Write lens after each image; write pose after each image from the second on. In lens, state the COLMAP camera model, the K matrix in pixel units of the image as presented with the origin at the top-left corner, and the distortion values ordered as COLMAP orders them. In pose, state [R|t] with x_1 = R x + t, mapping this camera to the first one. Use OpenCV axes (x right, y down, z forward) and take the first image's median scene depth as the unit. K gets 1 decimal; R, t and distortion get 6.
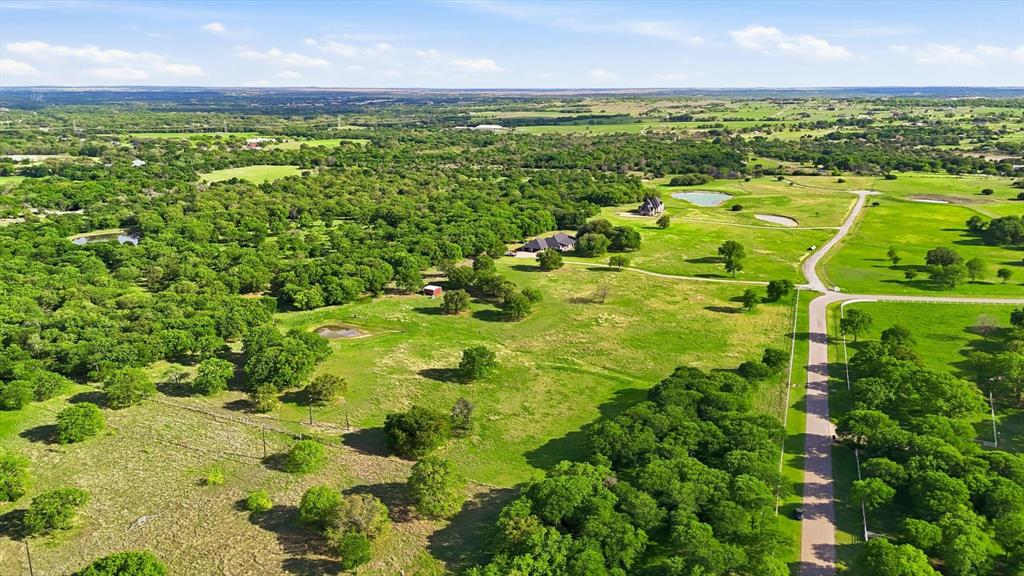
lens RADIAL K [[749.3, 0, 517.5], [0, 749.3, 286.3], [0, 0, 1]] dist [0.073216, -0.080484]
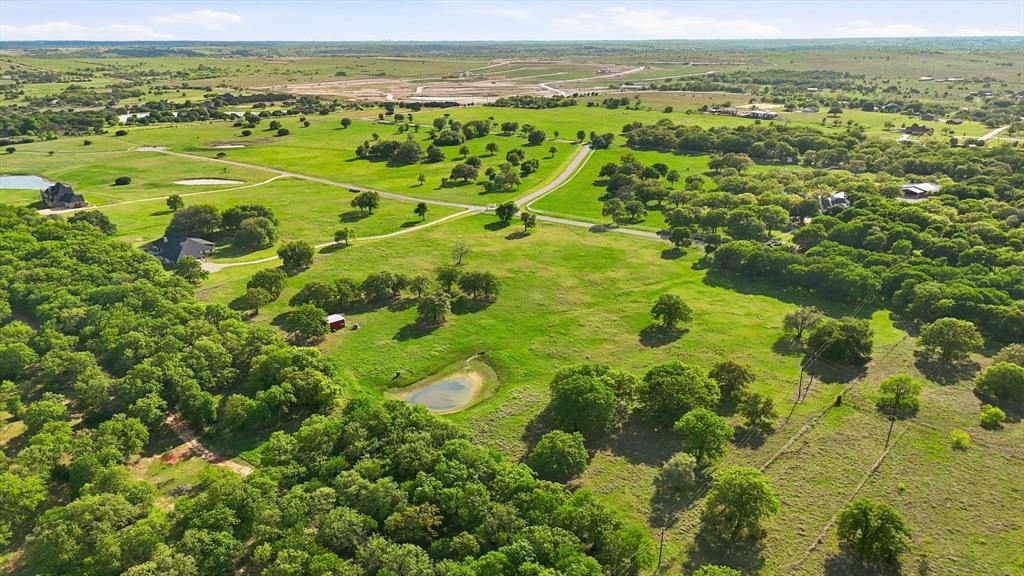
lens RADIAL K [[749.3, 0, 517.5], [0, 749.3, 286.3], [0, 0, 1]] dist [0.073216, -0.080484]
pose [[0.237244, -0.299837, 0.924020, -0.463975], [0.250114, 0.937963, 0.240144, -0.098780], [-0.938700, 0.174137, 0.297520, 0.413102]]
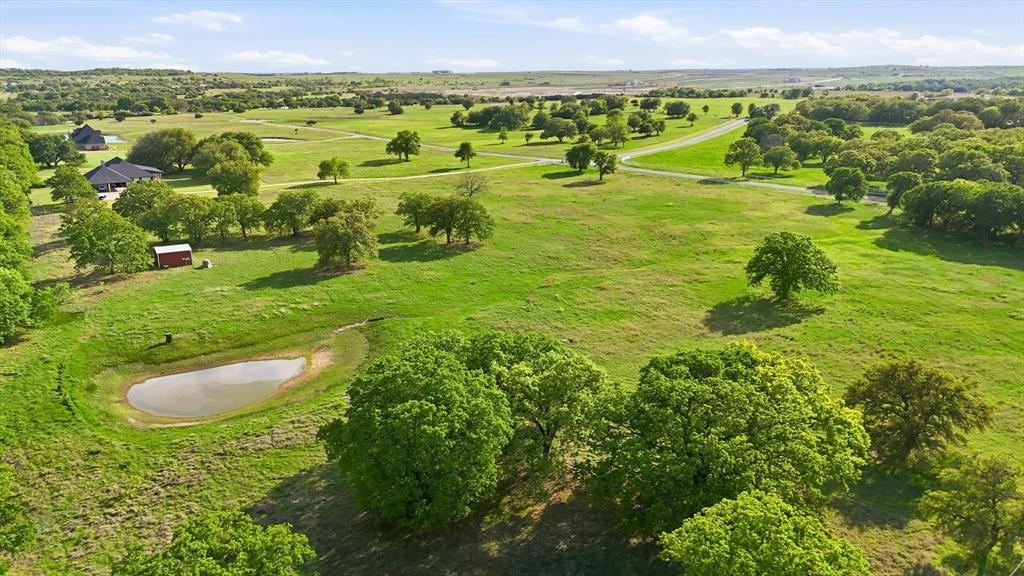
lens RADIAL K [[749.3, 0, 517.5], [0, 749.3, 286.3], [0, 0, 1]] dist [0.073216, -0.080484]
pose [[0.461854, -0.239791, 0.853927, -0.248754], [0.230461, 0.962137, 0.145530, 0.003207], [-0.856492, 0.129583, 0.499630, 0.422655]]
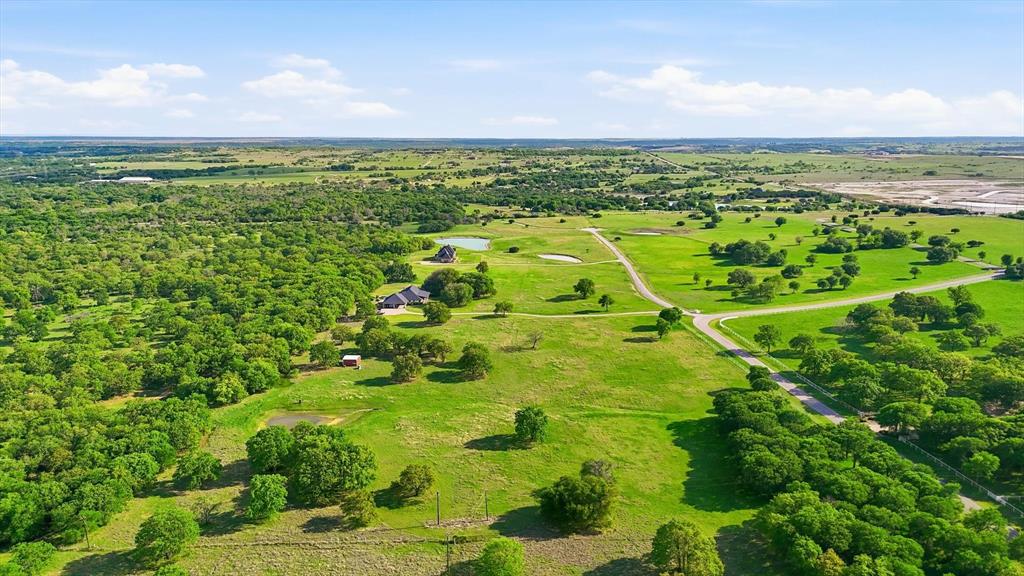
lens RADIAL K [[749.3, 0, 517.5], [0, 749.3, 286.3], [0, 0, 1]] dist [0.073216, -0.080484]
pose [[0.880588, -0.090576, 0.465145, -0.228999], [0.119420, 0.992300, -0.032854, -0.019093], [-0.458588, 0.084478, 0.884624, 0.071127]]
